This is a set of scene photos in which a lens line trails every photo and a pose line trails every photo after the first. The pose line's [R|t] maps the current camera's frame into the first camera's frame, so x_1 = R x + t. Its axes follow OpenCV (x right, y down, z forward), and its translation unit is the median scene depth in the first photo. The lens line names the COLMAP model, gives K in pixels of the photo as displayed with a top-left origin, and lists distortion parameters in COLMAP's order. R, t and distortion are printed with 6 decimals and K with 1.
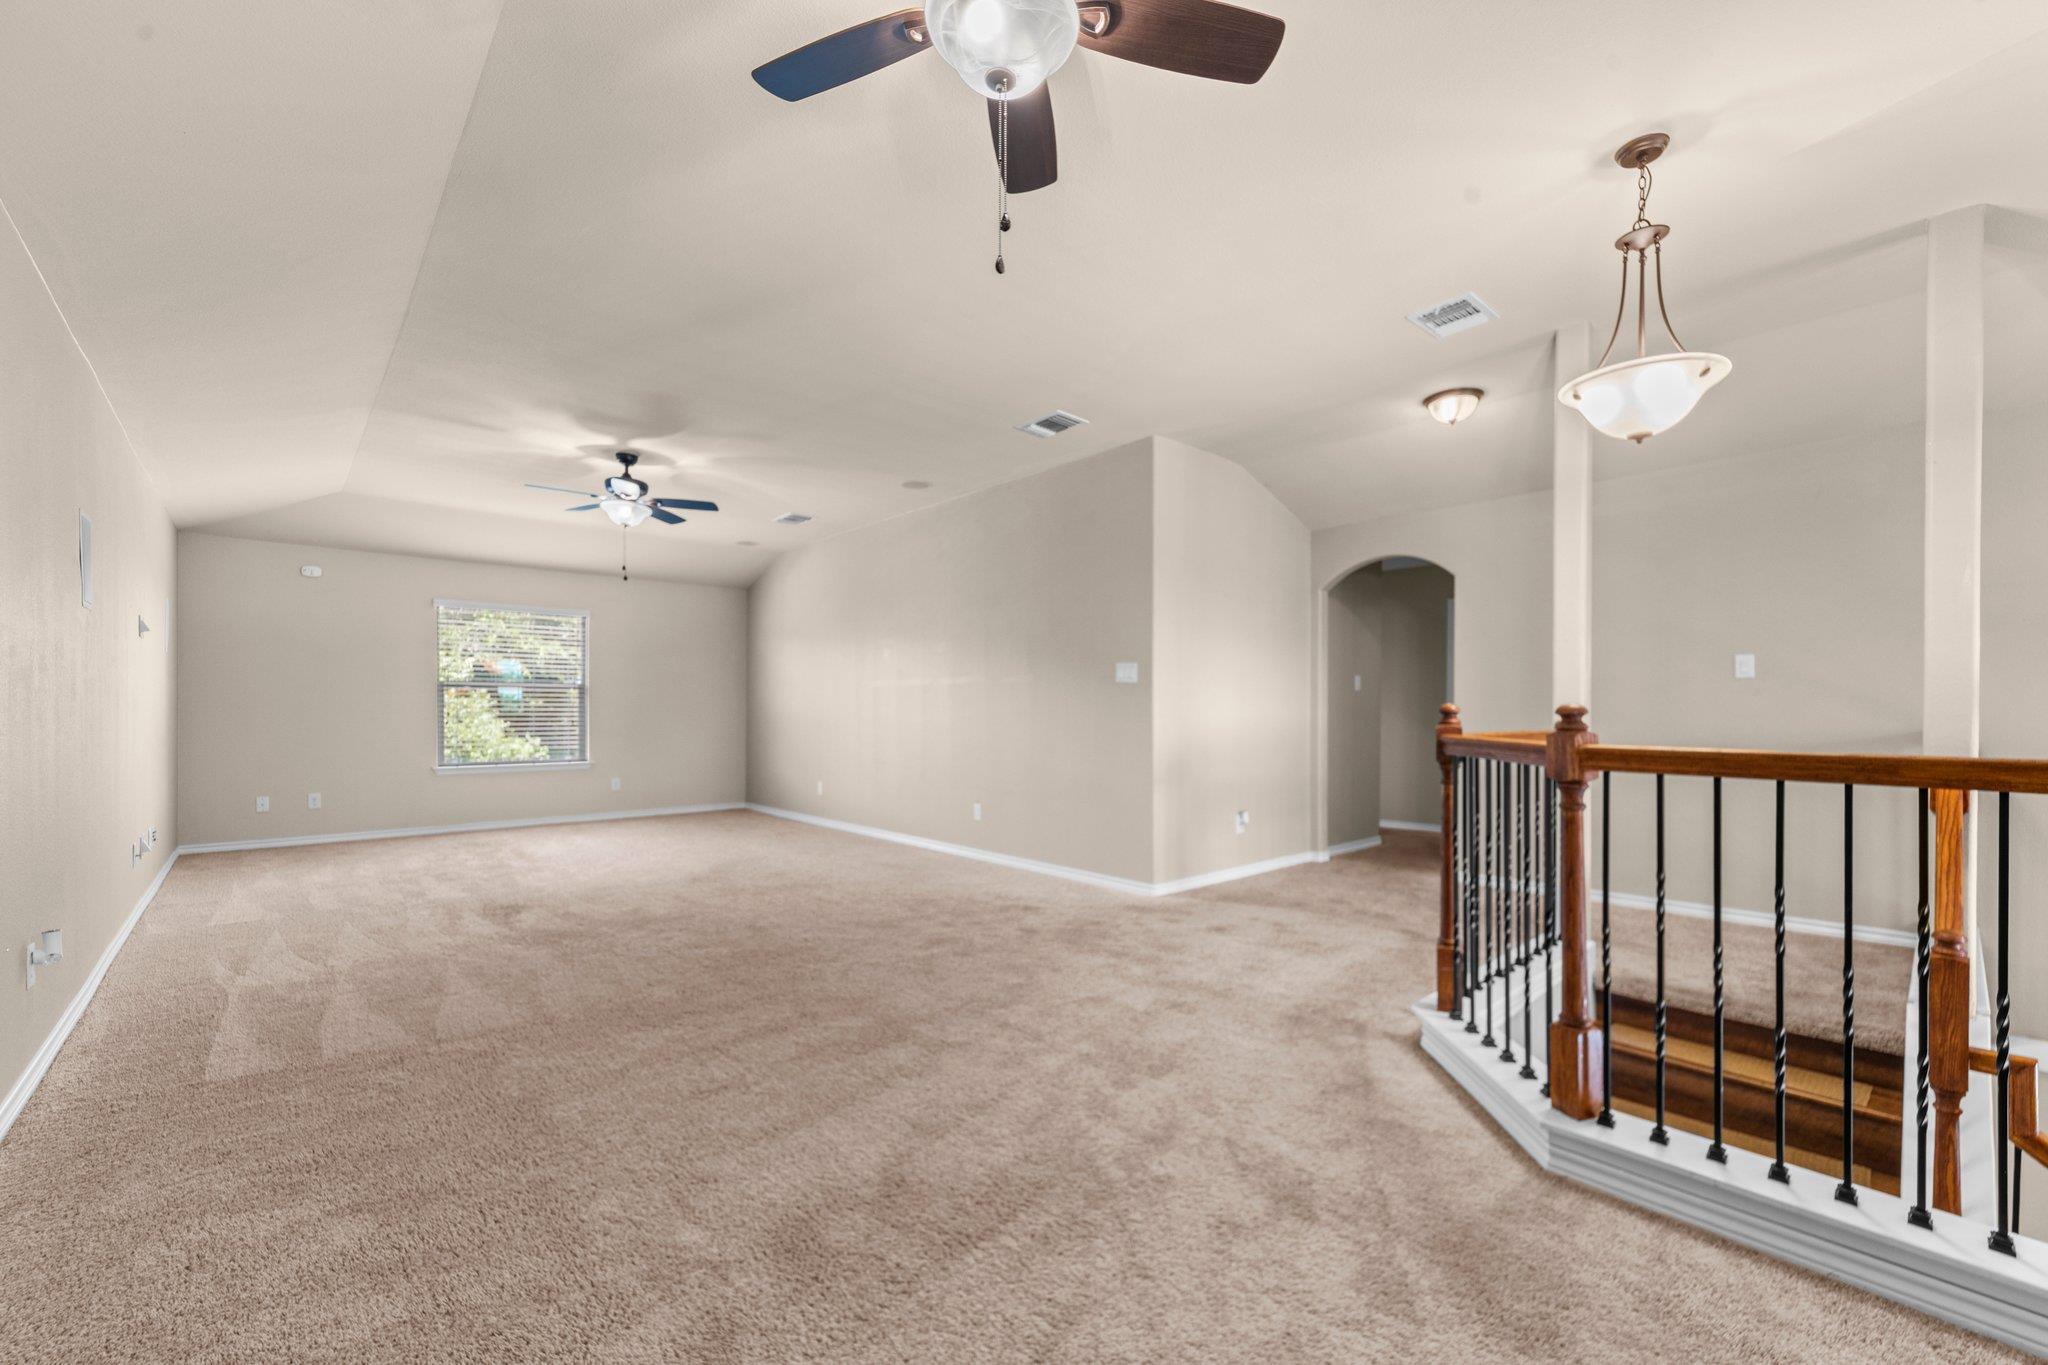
lens RADIAL K [[830.3, 0, 1040.6], [0, 830.3, 714.0], [0, 0, 1]] dist [0.017343, -0.008004]
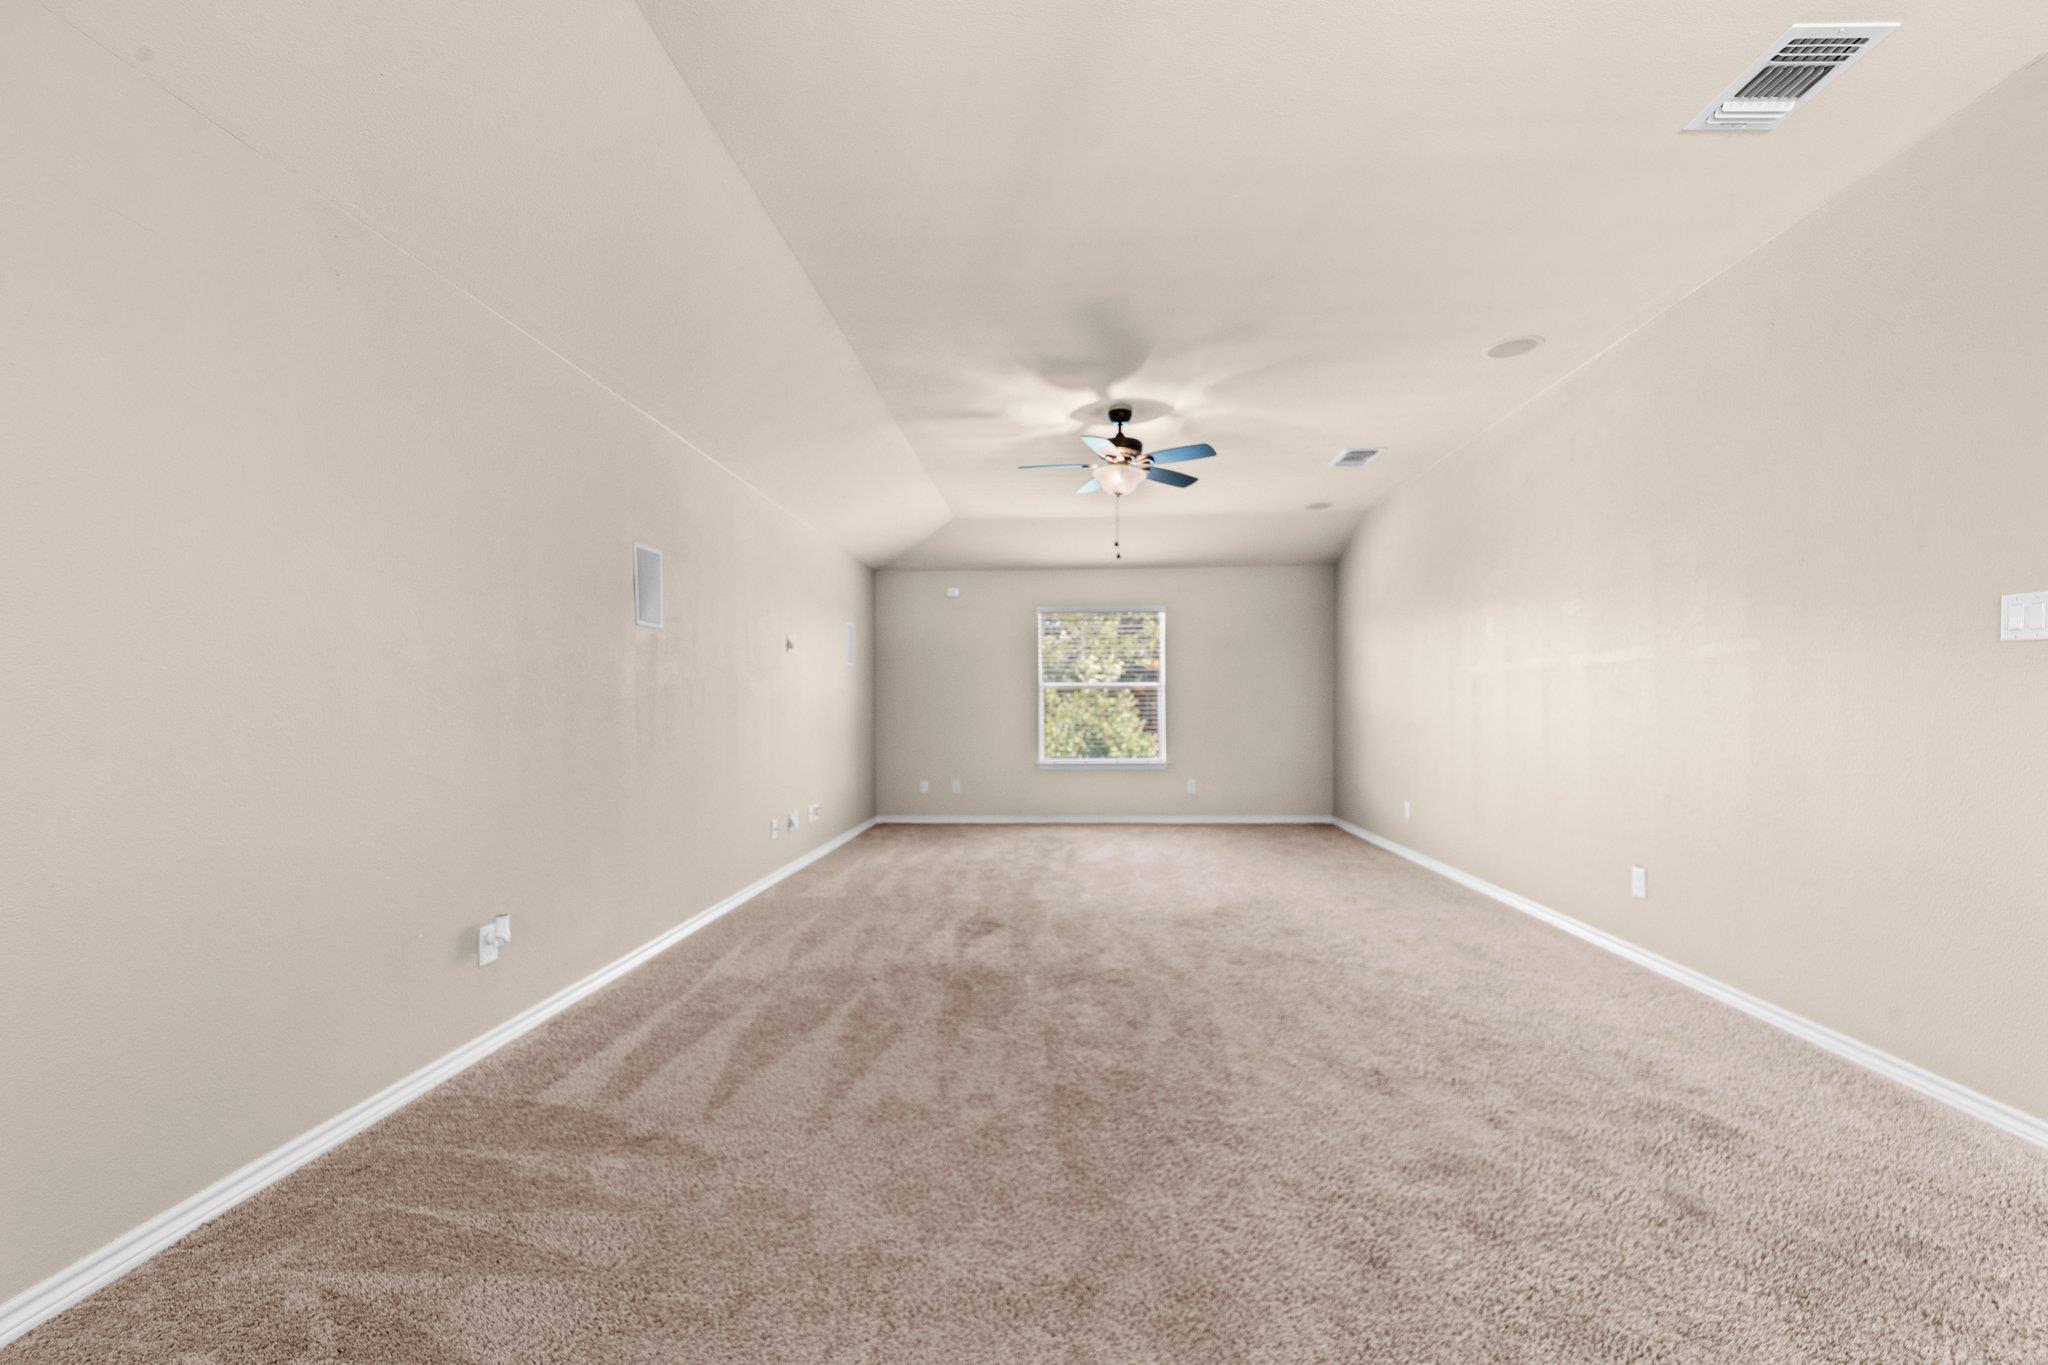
lens RADIAL K [[816.5, 0, 1040.5], [0, 816.5, 713.2], [0, 0, 1]] dist [0.020436, -0.009321]
pose [[0.708439, -0.000517, -0.705772, 0.044238], [0.003233, 0.999992, 0.002513, -0.003701], [0.705765, -0.004062, 0.708434, 0.382398]]
